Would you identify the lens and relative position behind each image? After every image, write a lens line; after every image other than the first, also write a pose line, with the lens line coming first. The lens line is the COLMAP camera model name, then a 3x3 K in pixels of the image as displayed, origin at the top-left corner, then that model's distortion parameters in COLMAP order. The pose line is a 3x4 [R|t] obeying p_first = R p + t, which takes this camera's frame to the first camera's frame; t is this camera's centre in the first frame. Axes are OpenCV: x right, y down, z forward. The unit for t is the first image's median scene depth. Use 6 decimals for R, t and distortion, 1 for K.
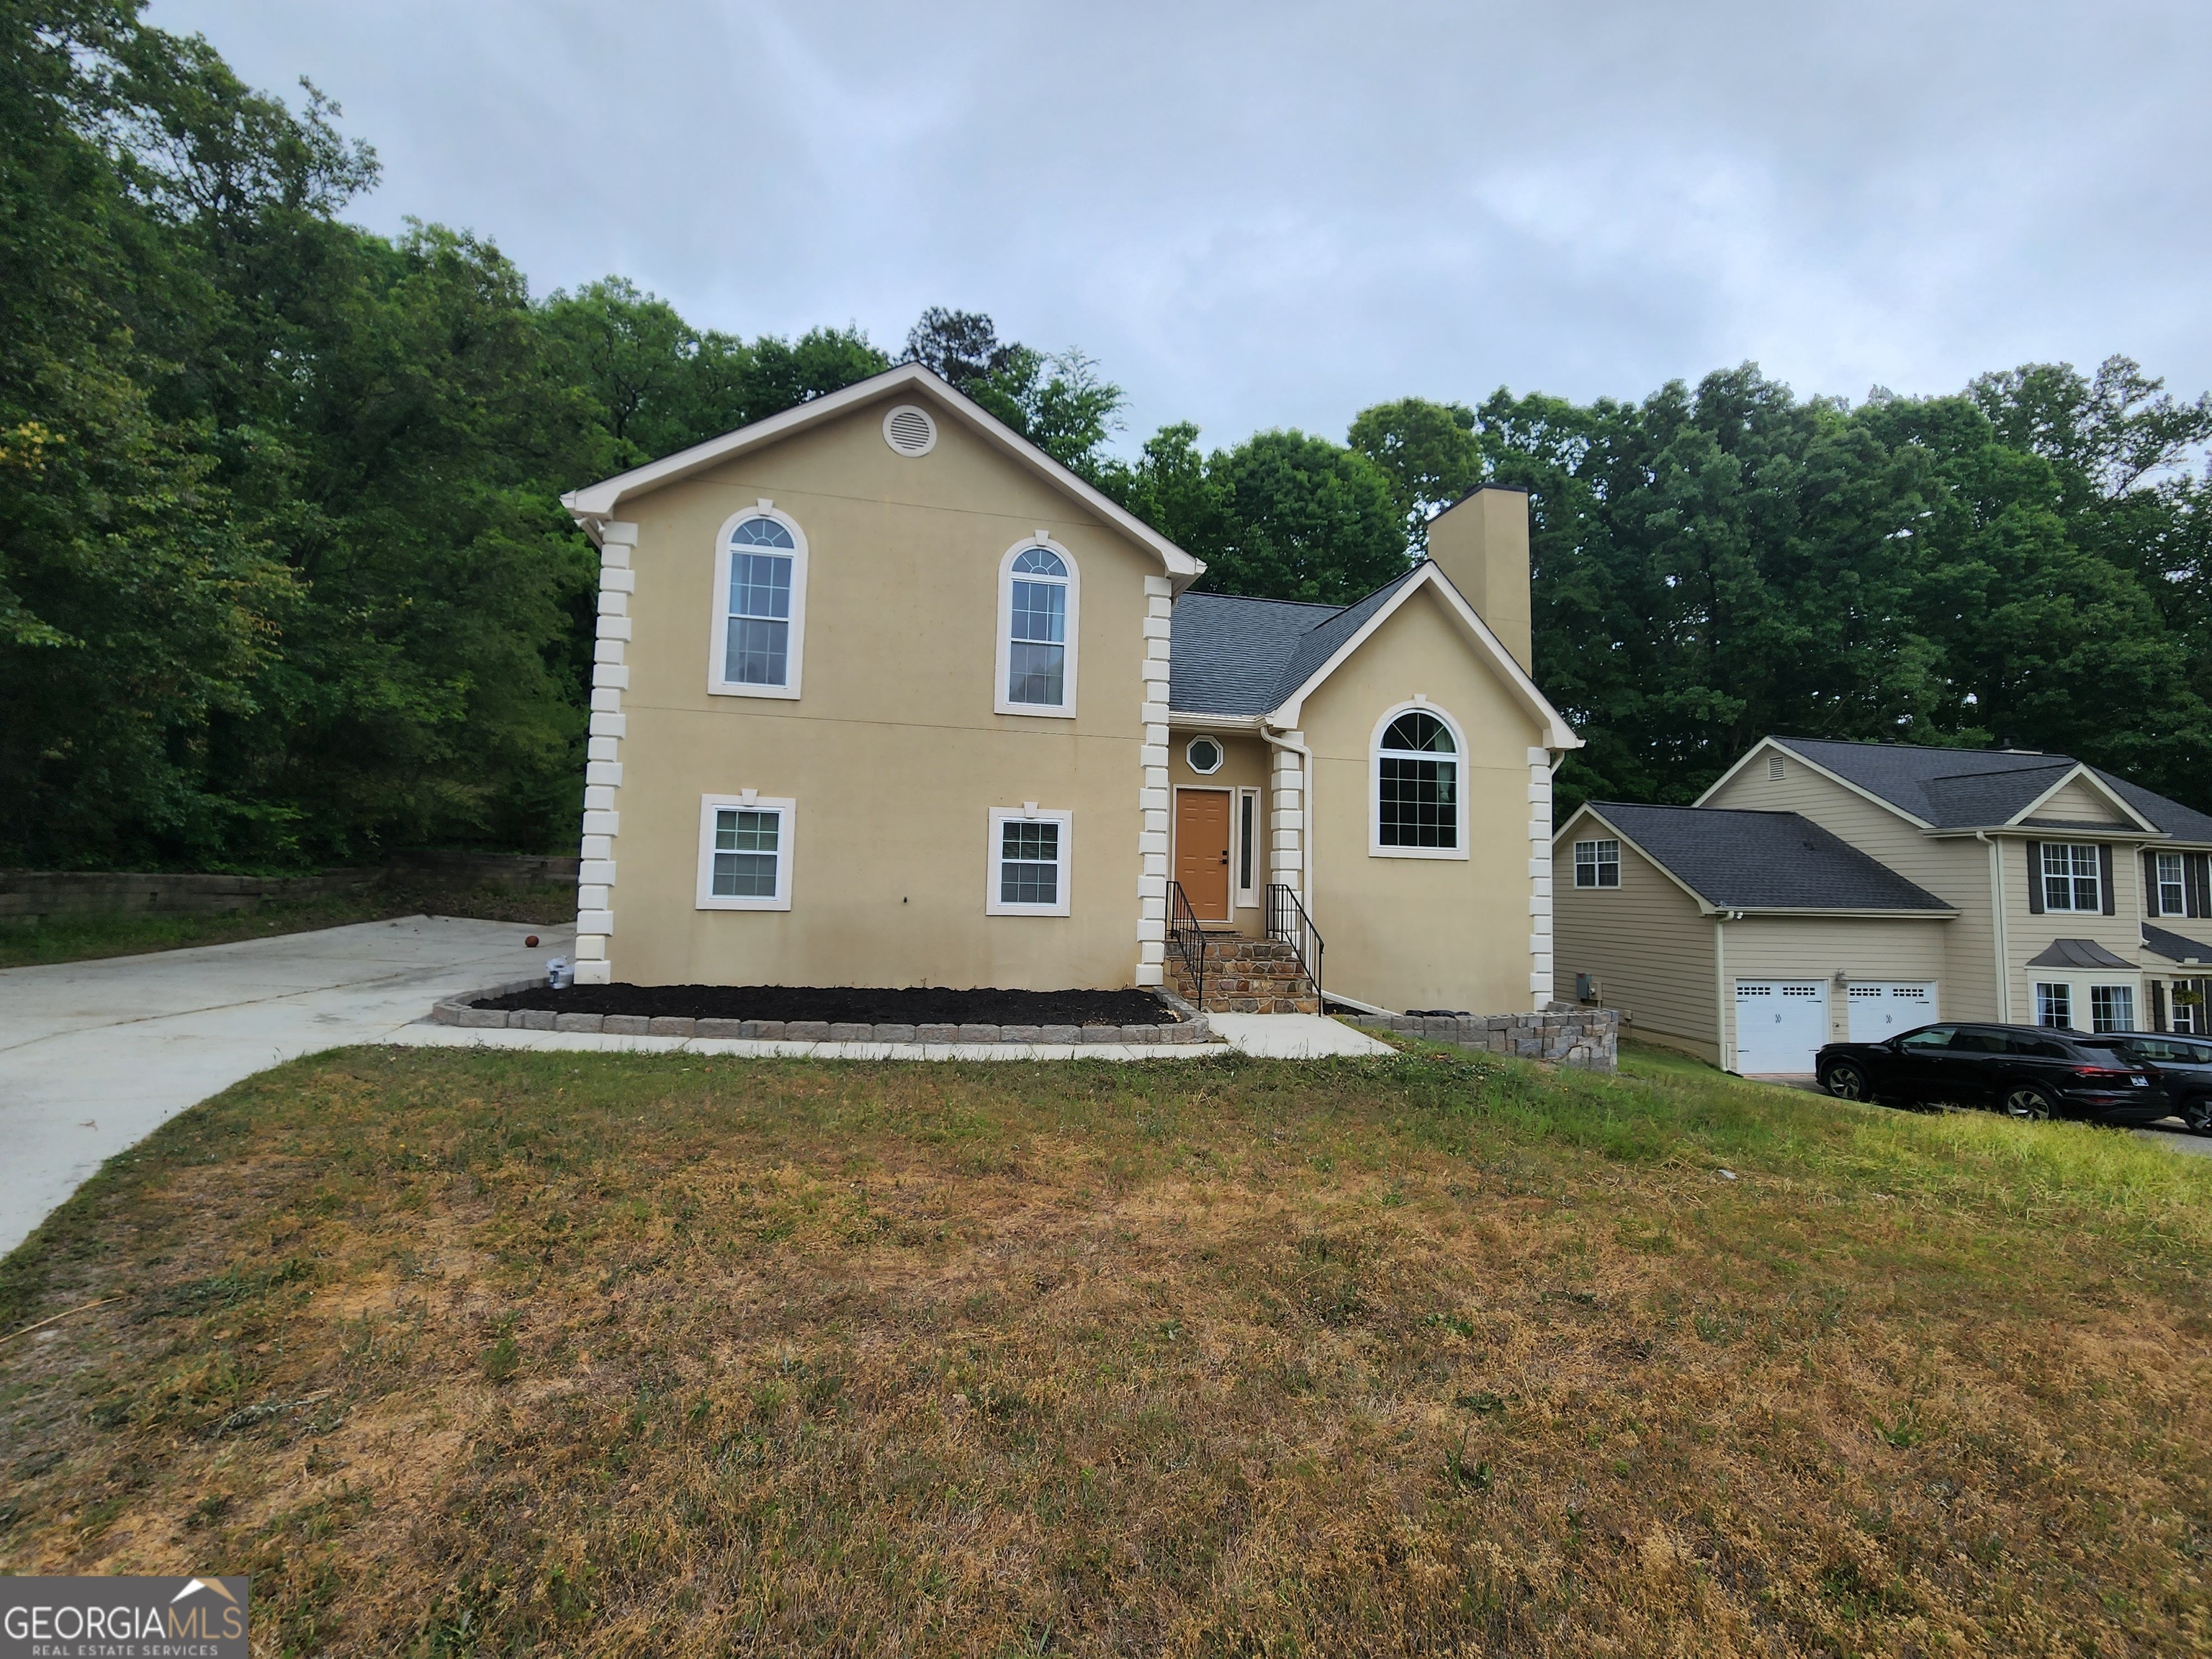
lens RADIAL K [[914.6, 0, 1100.3], [0, 914.6, 825.2], [0, 0, 1]] dist [-0.003422, -0.000647]
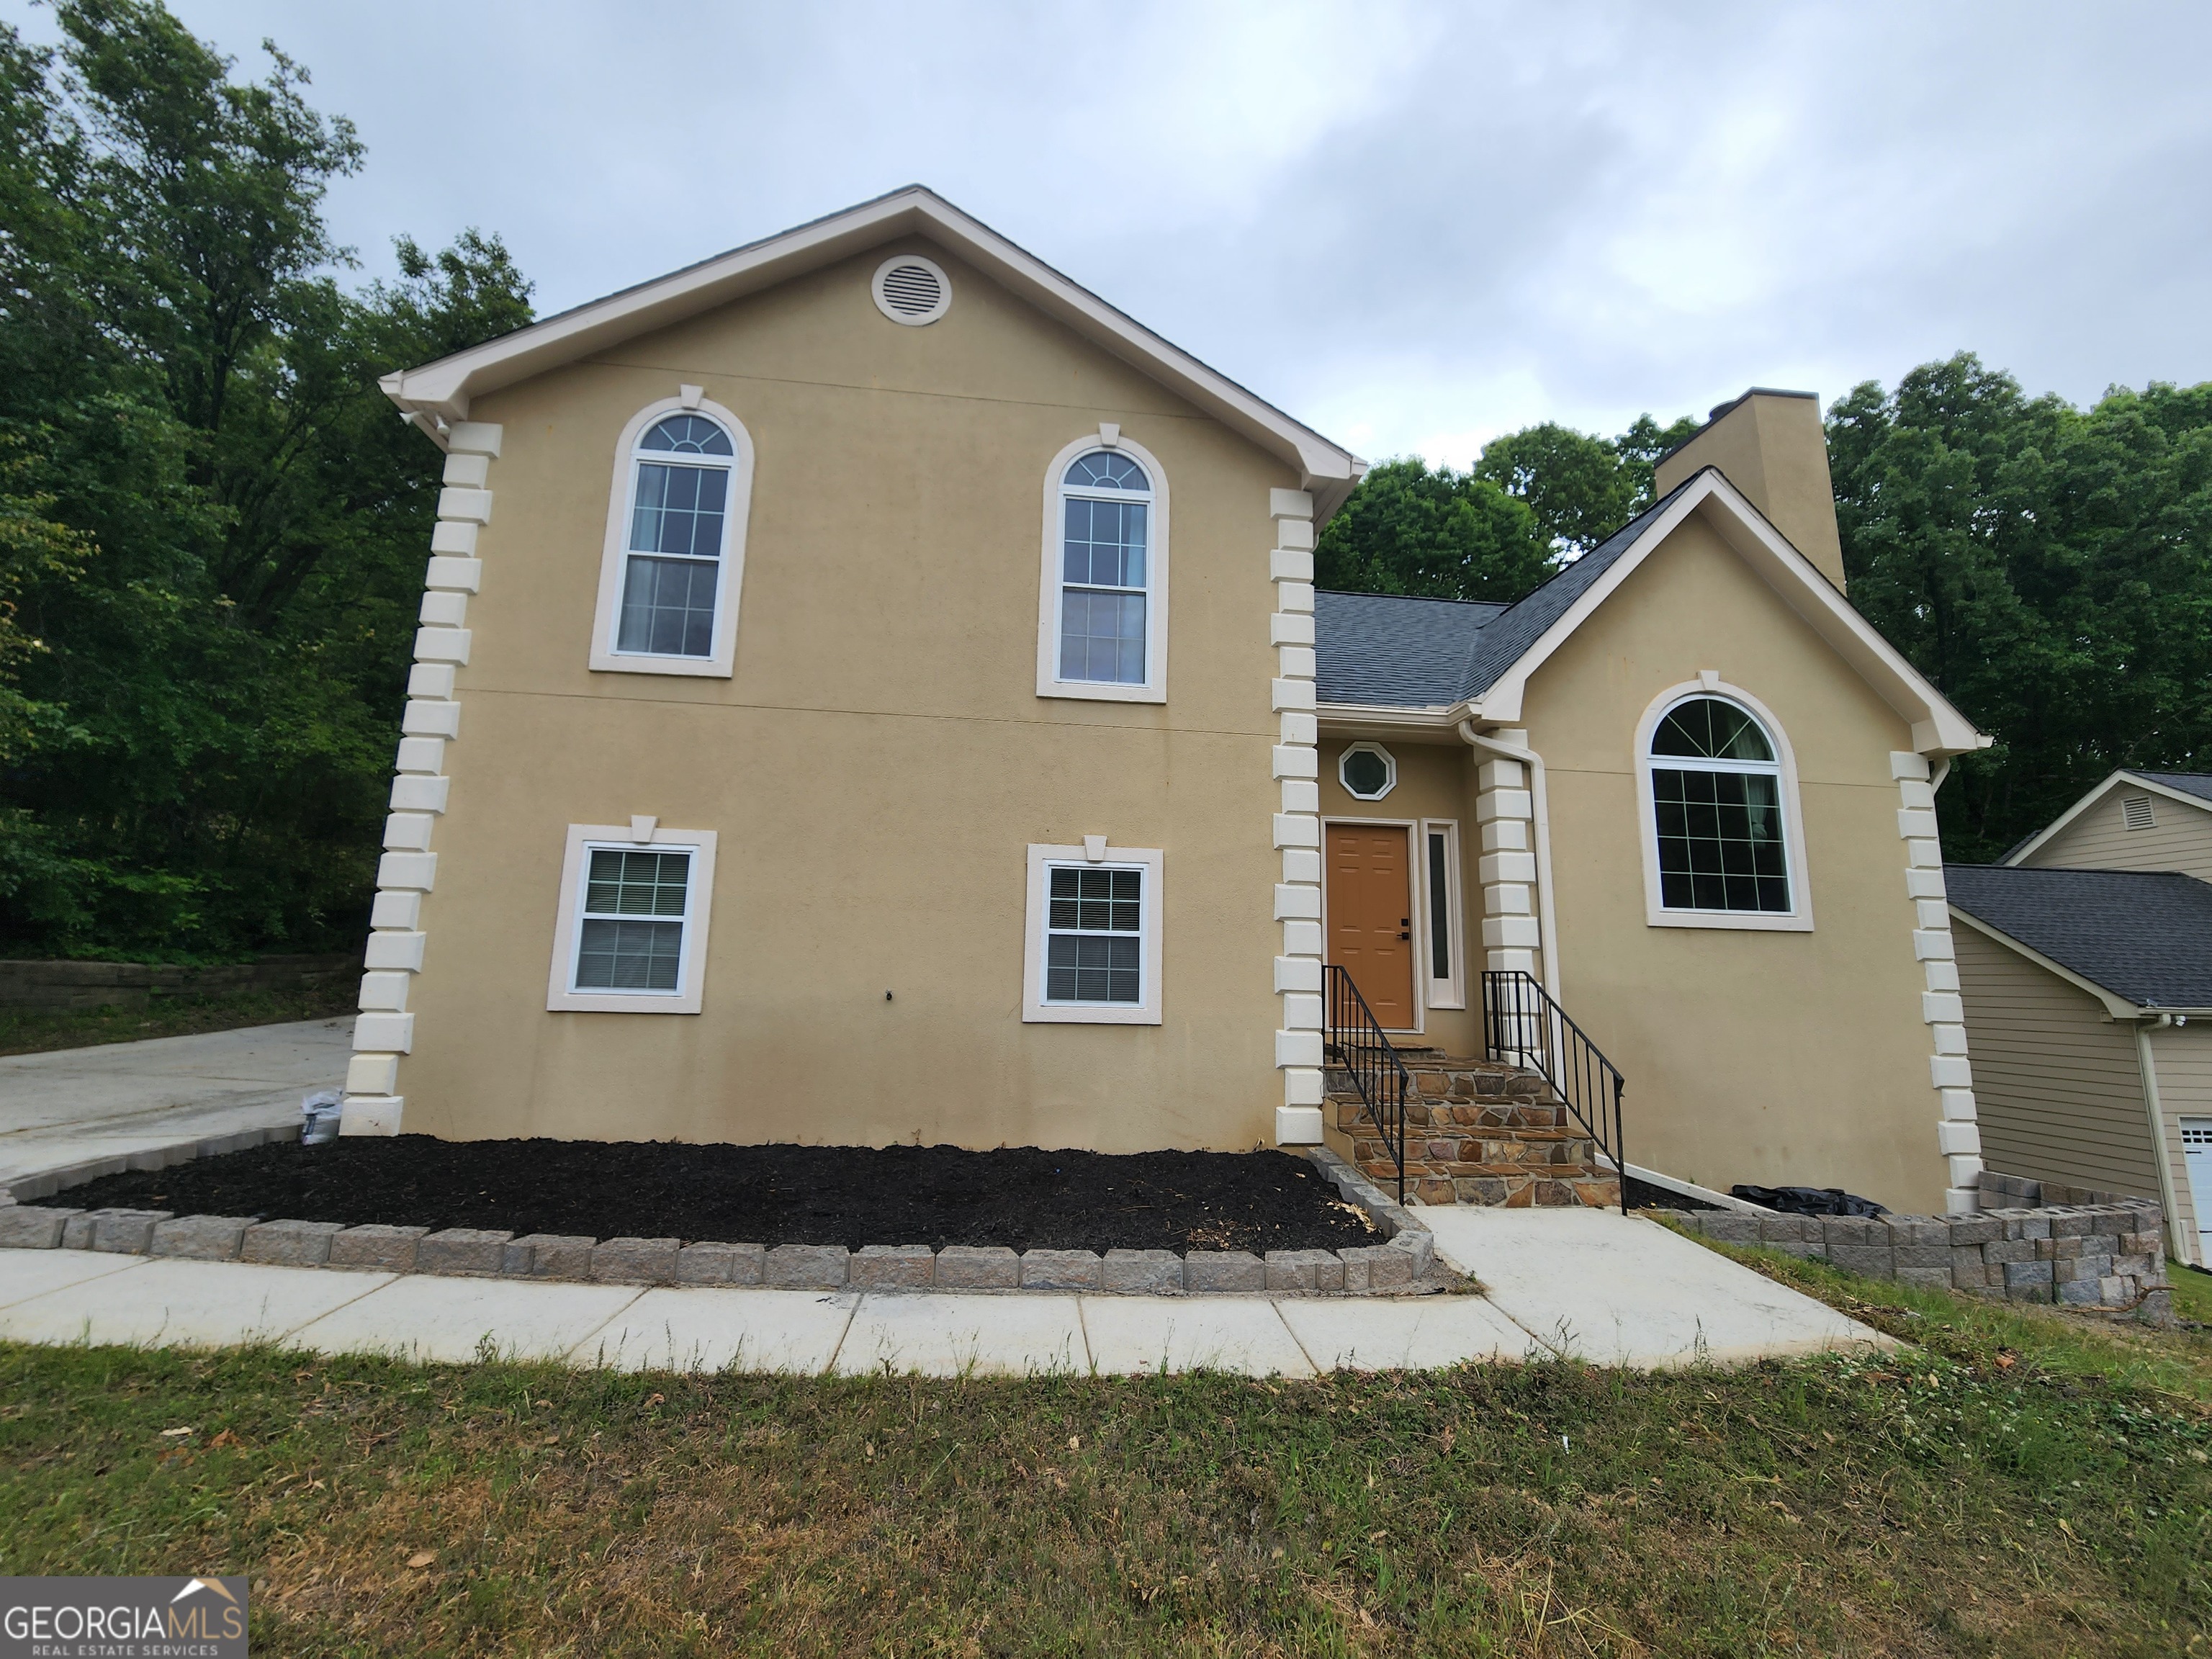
lens RADIAL K [[914.6, 0, 1085.5], [0, 914.6, 828.2], [0, 0, 1]] dist [-0.003422, -0.000647]
pose [[0.992048, -0.020662, -0.124151, -0.005201], [0.008300, 0.995025, -0.099275, 0.026819], [0.125585, 0.097456, 0.987285, 0.339314]]
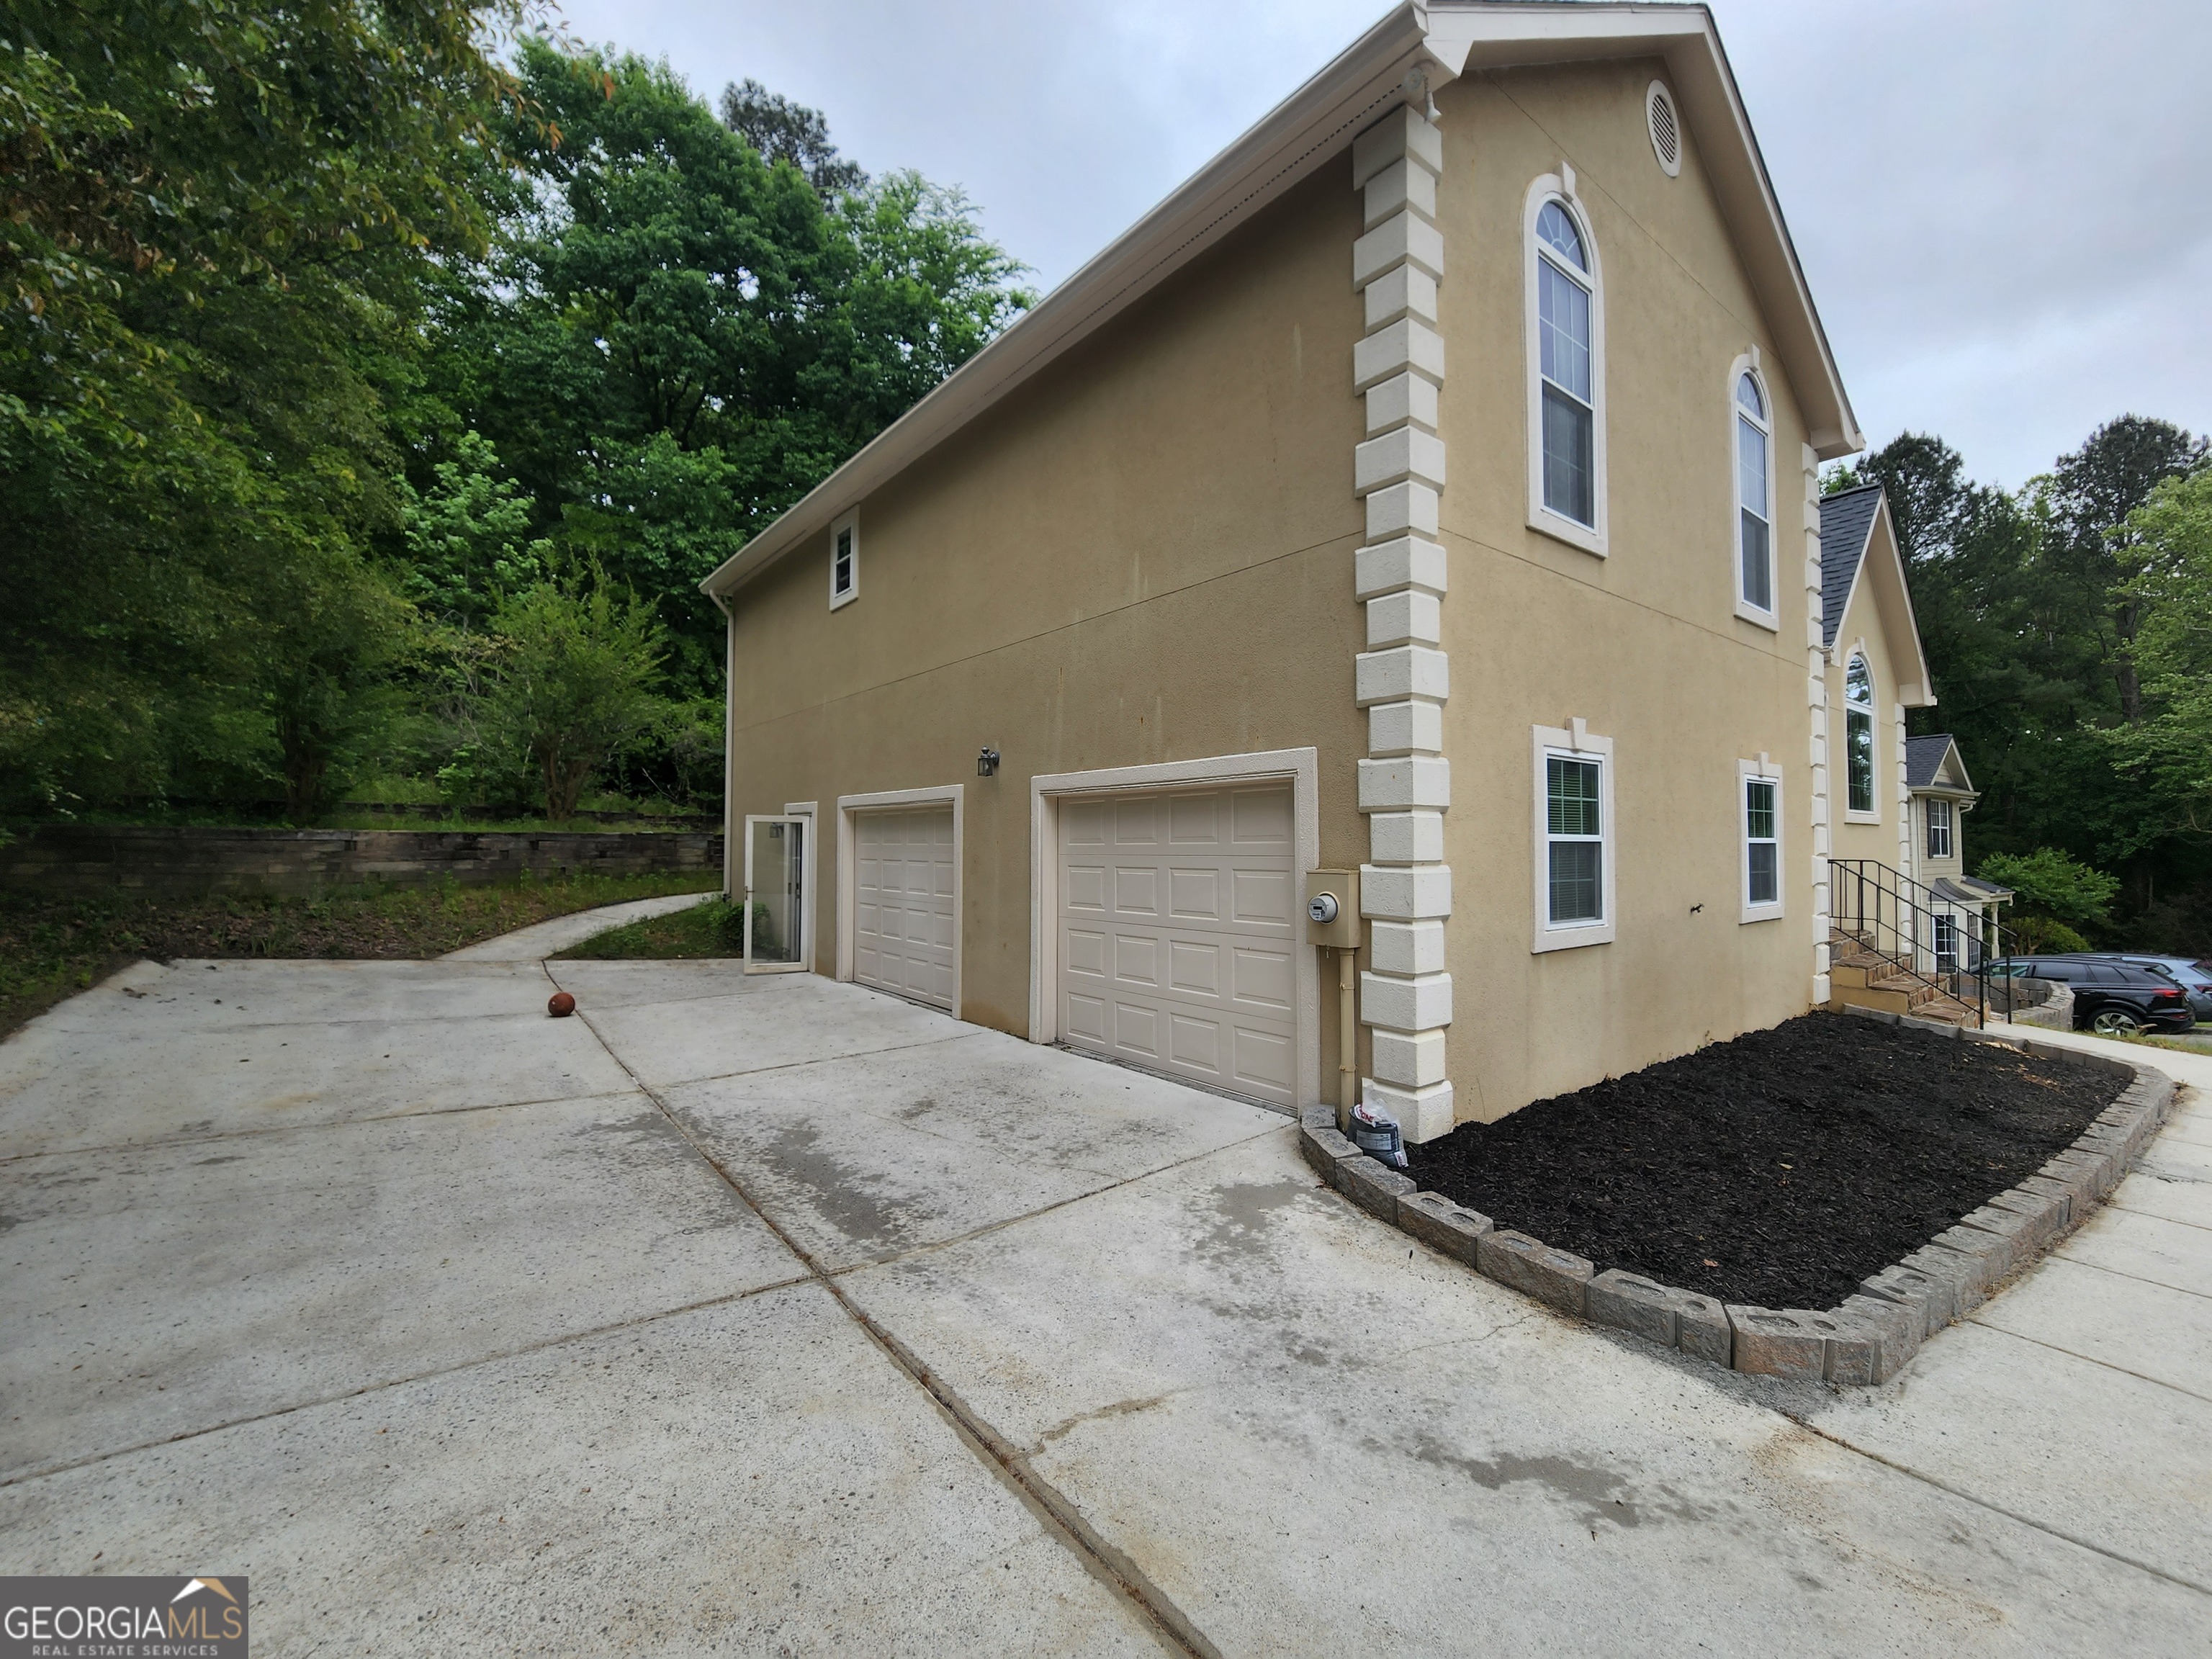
lens RADIAL K [[914.6, 0, 1117.0], [0, 914.6, 821.4], [0, 0, 1]] dist [-0.003422, -0.000647]
pose [[0.908349, -0.012693, 0.418021, -0.683796], [-0.008487, 0.998774, 0.048768, -0.003193], [-0.418128, -0.047846, 0.907127, 0.509704]]
